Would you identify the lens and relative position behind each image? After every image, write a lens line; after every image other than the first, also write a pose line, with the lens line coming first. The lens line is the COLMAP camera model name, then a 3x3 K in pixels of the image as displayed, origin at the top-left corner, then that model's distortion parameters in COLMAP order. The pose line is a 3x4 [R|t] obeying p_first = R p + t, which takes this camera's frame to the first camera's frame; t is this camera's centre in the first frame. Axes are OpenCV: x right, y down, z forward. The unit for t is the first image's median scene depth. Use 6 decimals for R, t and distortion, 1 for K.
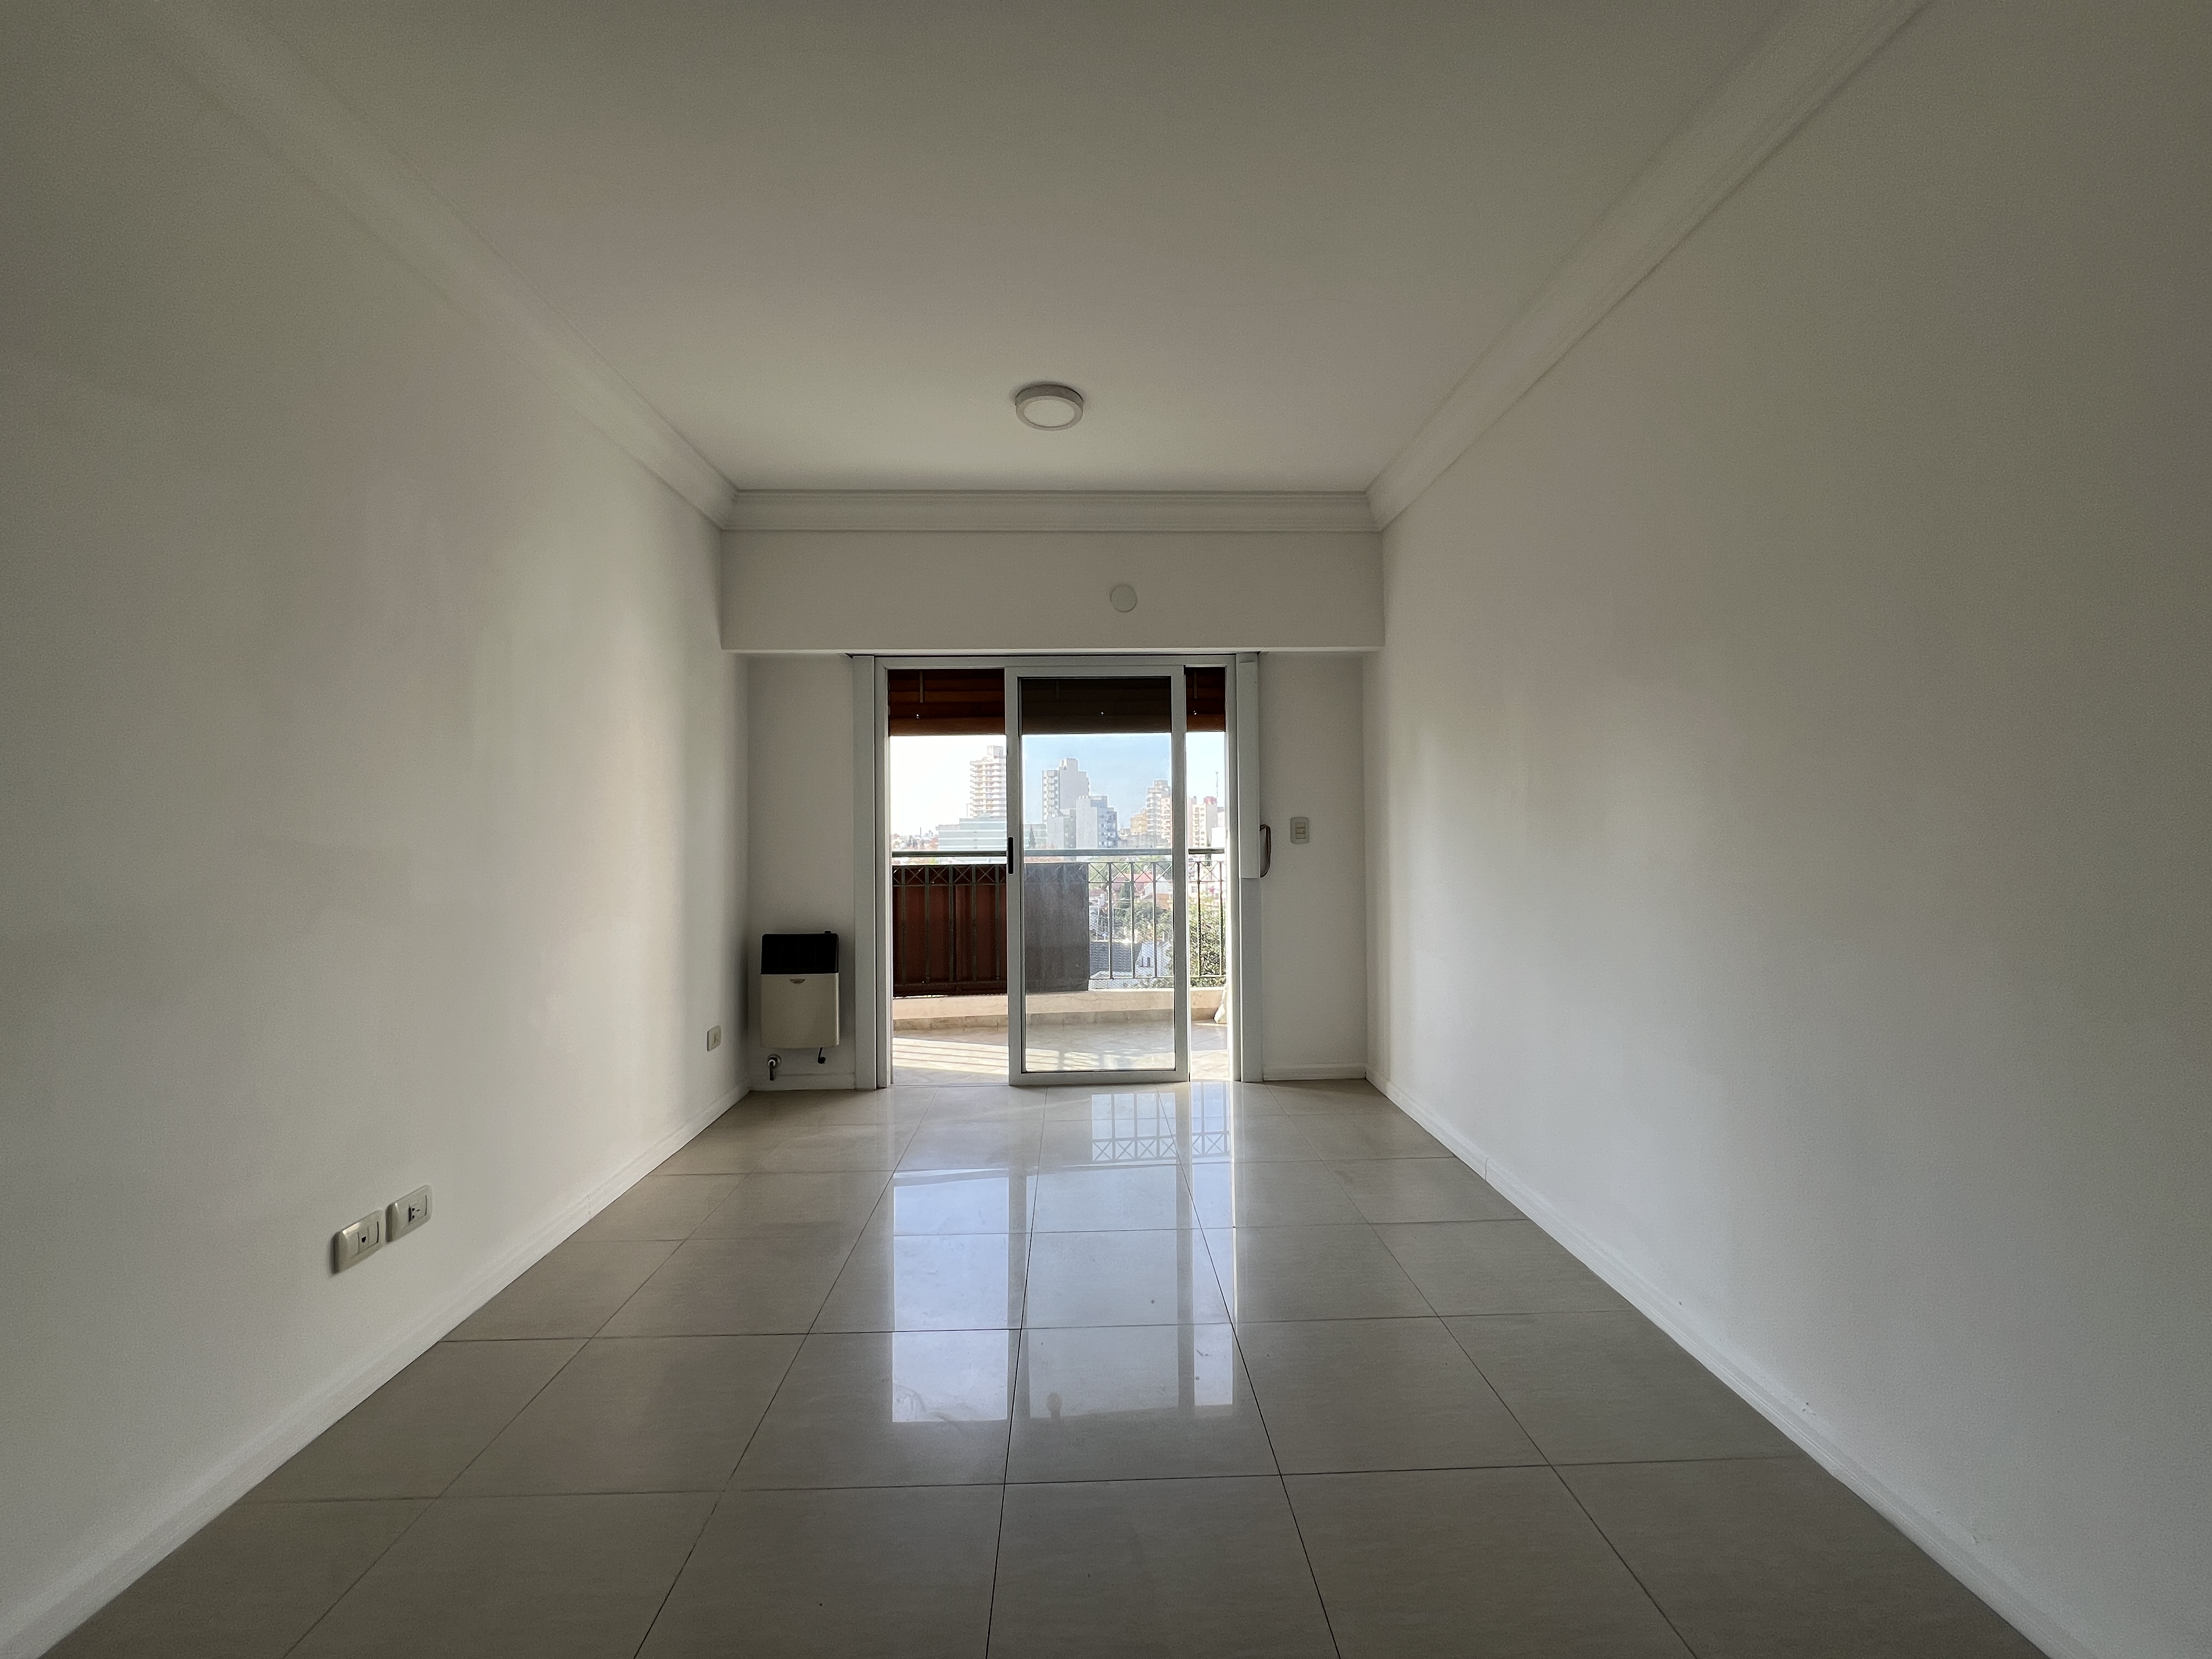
lens RADIAL K [[886.5, 0, 1112.1], [0, 886.5, 828.2], [0, 0, 1]] dist [-0.002799, -0.001030]
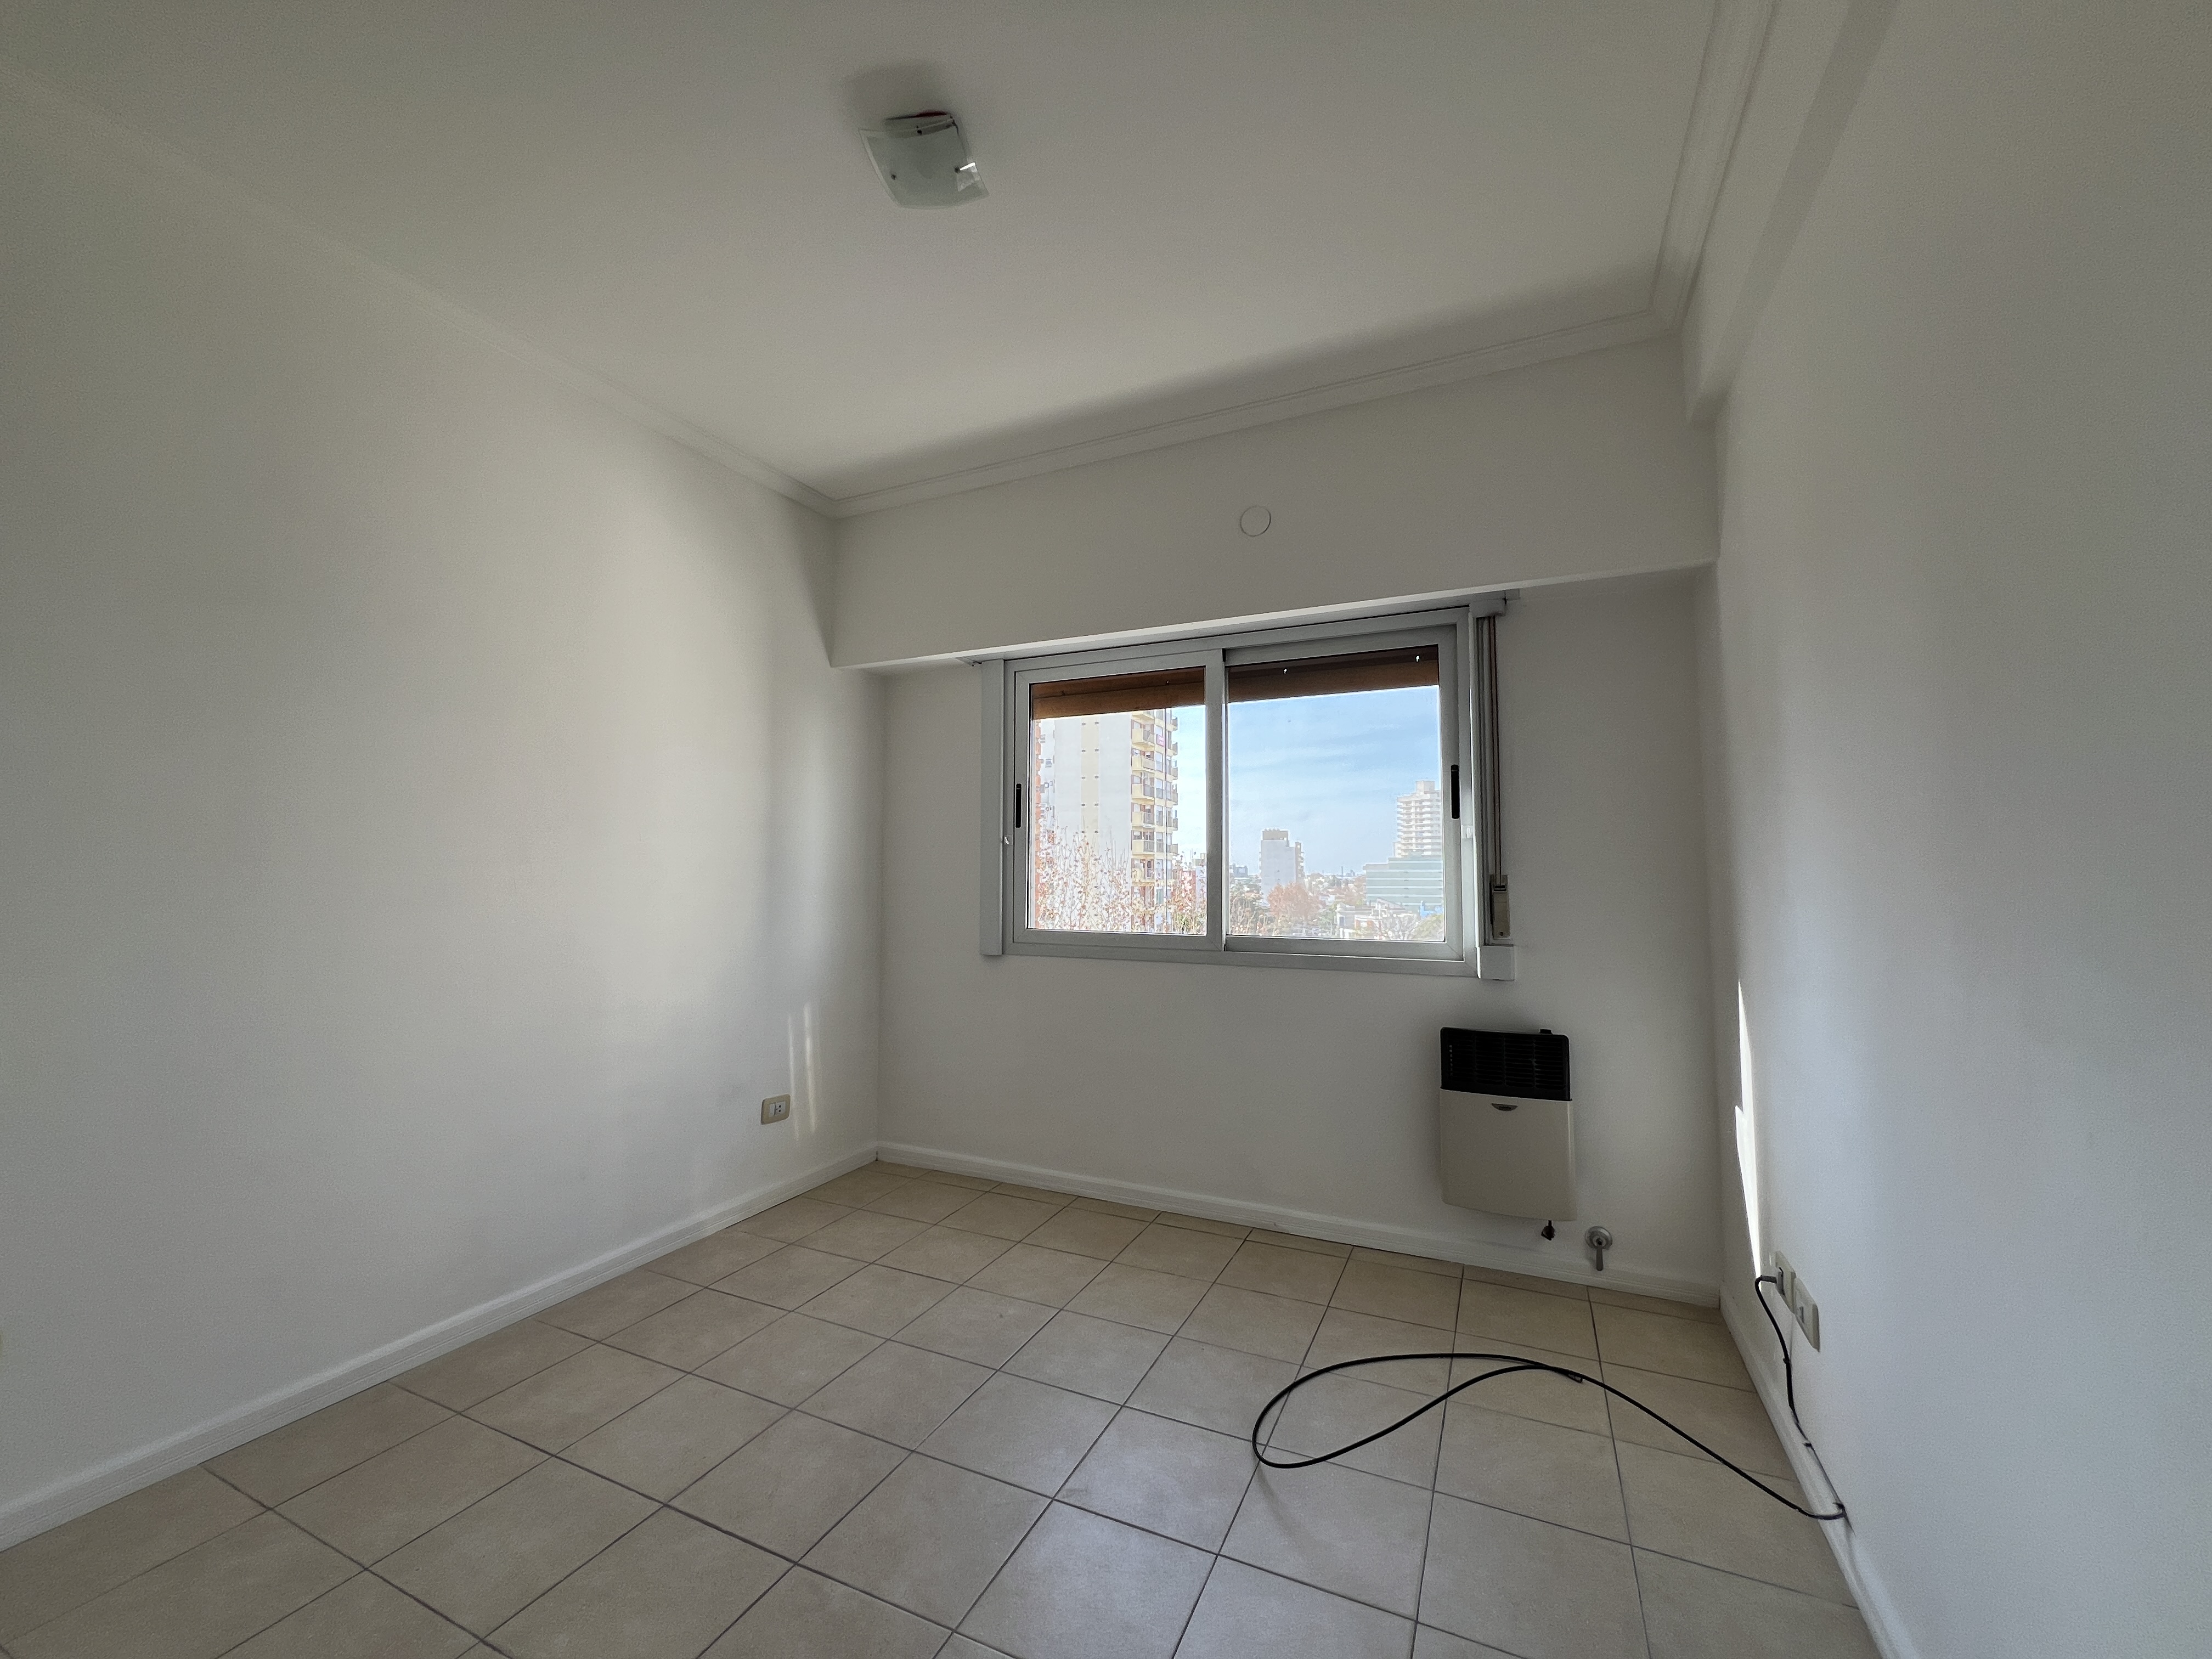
lens RADIAL K [[886.5, 0, 1090.4], [0, 886.5, 826.6], [0, 0, 1]] dist [-0.002799, -0.001030]
pose [[0.879962, -0.013487, -0.474853, 0.208243], [-0.008388, 0.999000, -0.043919, 0.001809], [0.474971, 0.042631, 0.878968, 0.302283]]
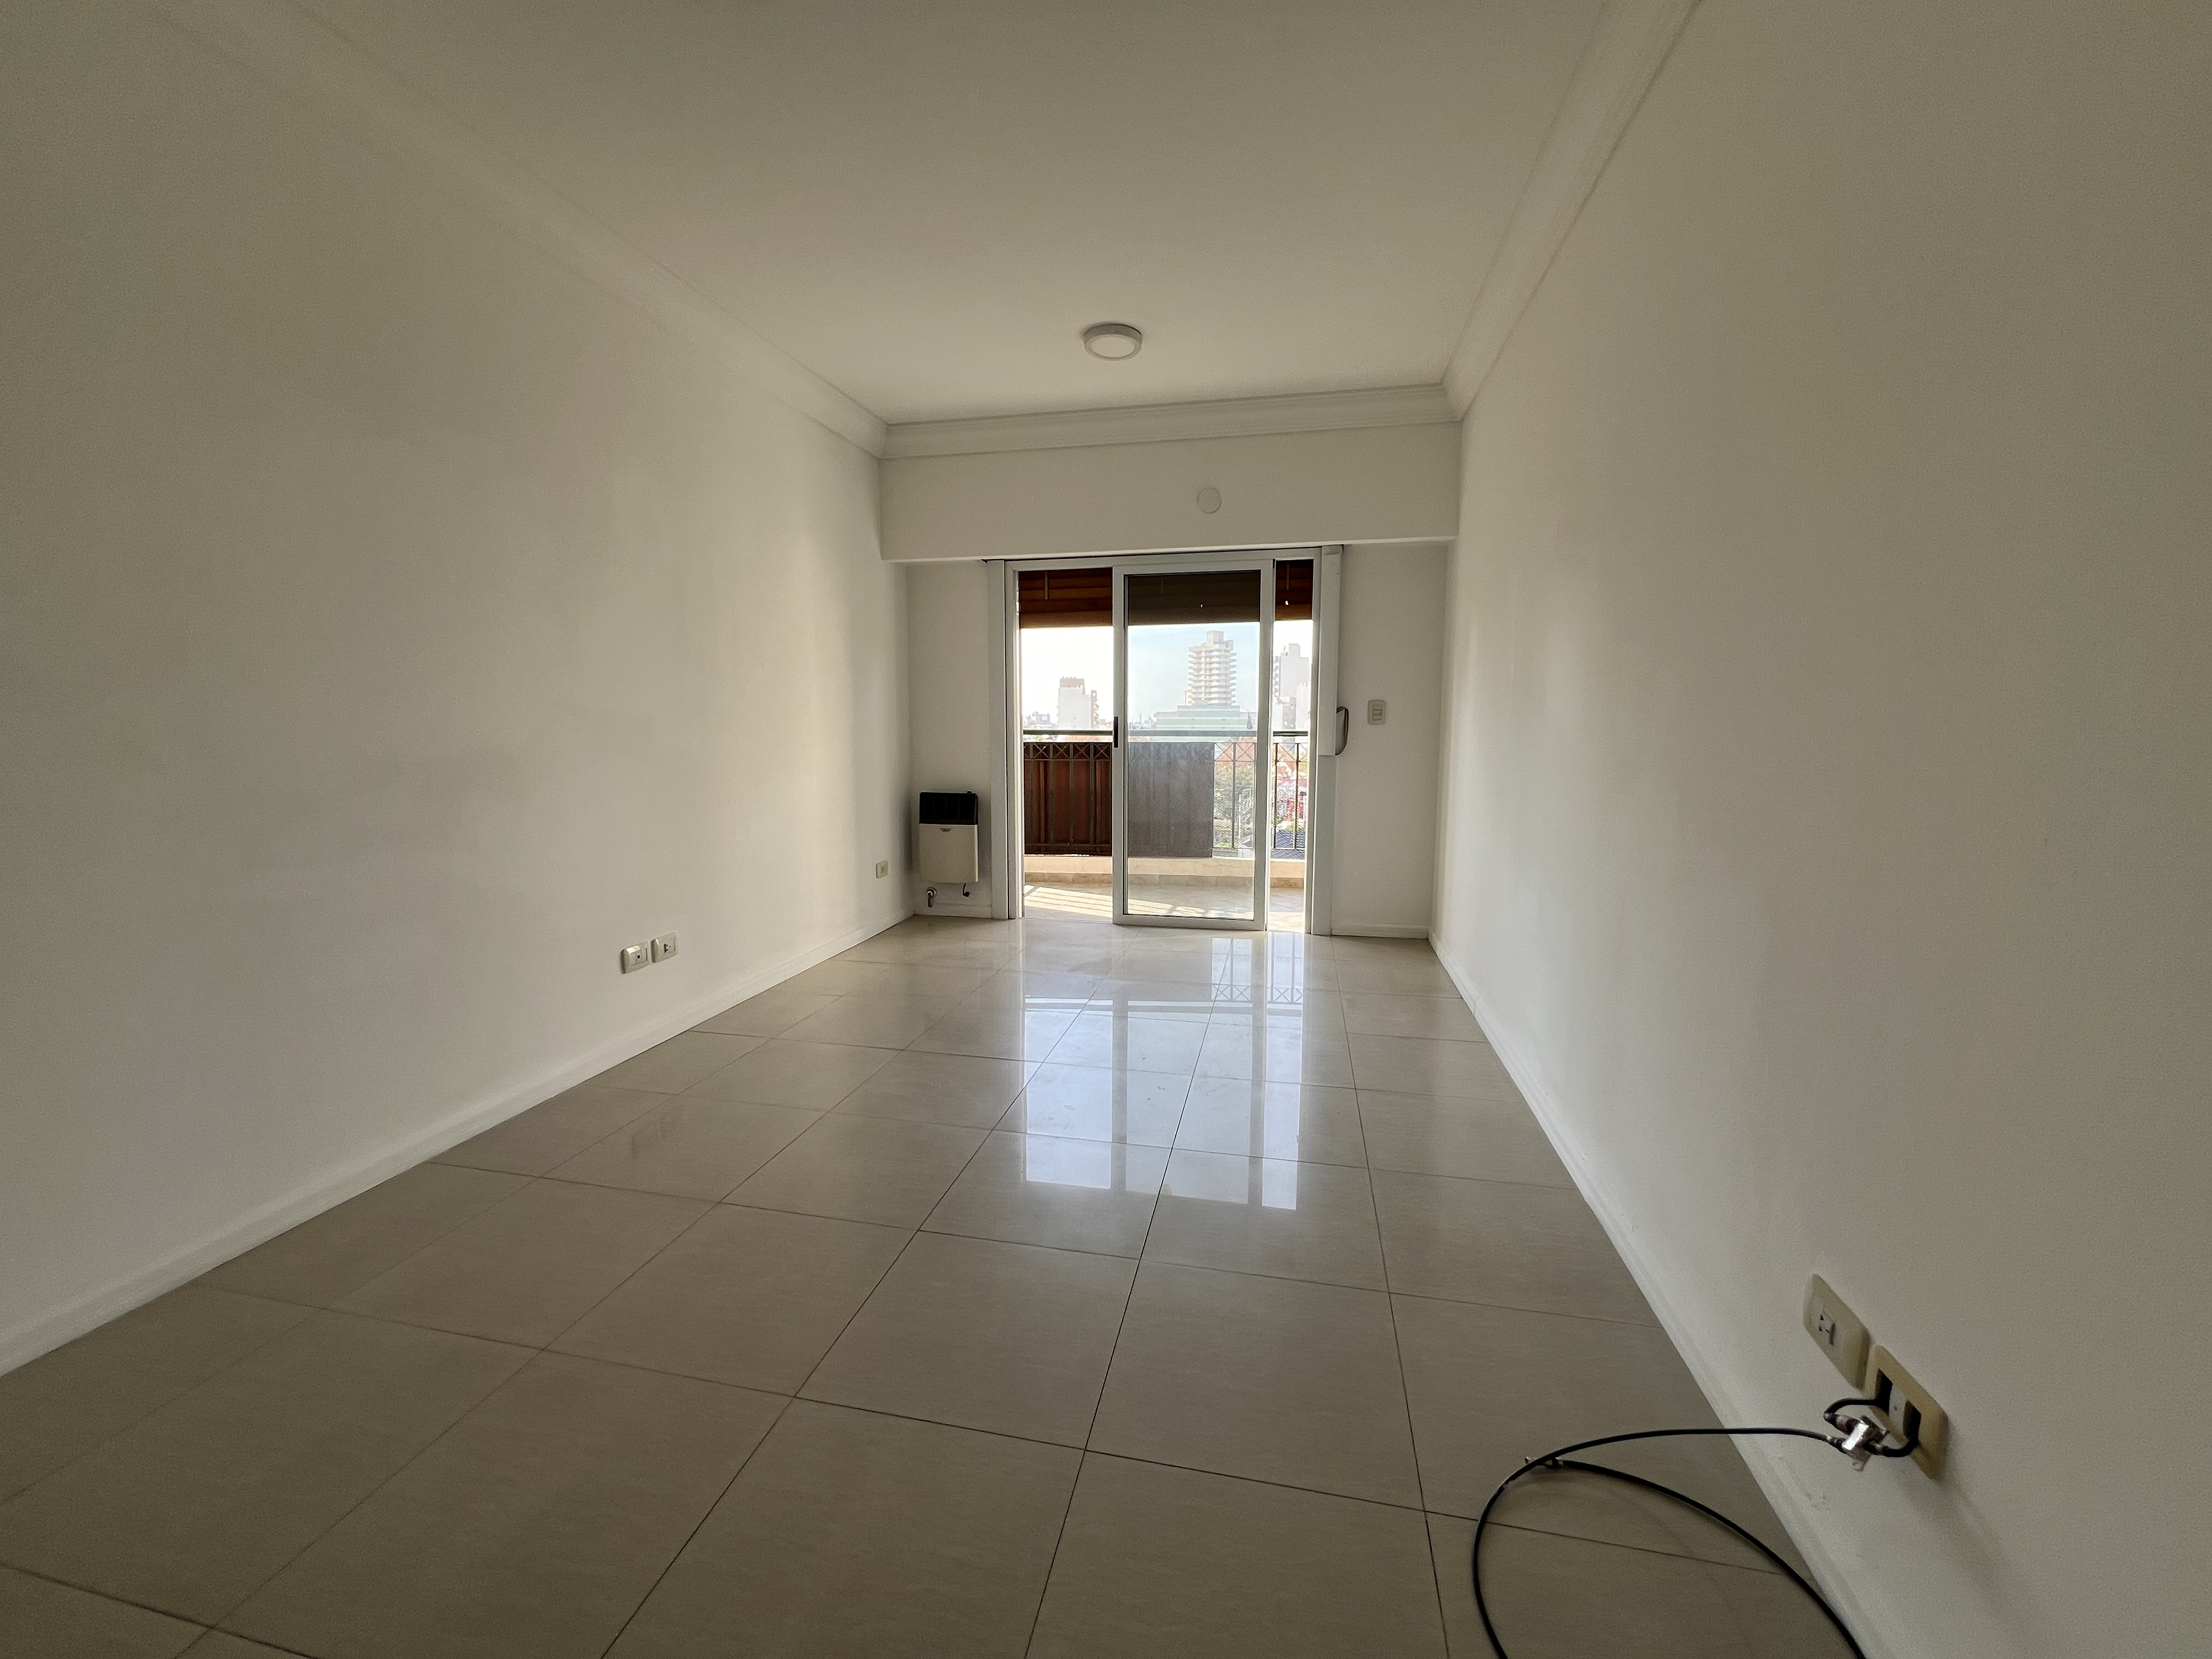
lens RADIAL K [[886.5, 0, 1106.8], [0, 886.5, 823.4], [0, 0, 1]] dist [-0.002799, -0.001030]
pose [[0.968779, 0.038823, -0.244869, 0.165805], [-0.009028, 0.992533, 0.121643, 0.008830], [0.247763, -0.115635, 0.961895, -0.142166]]
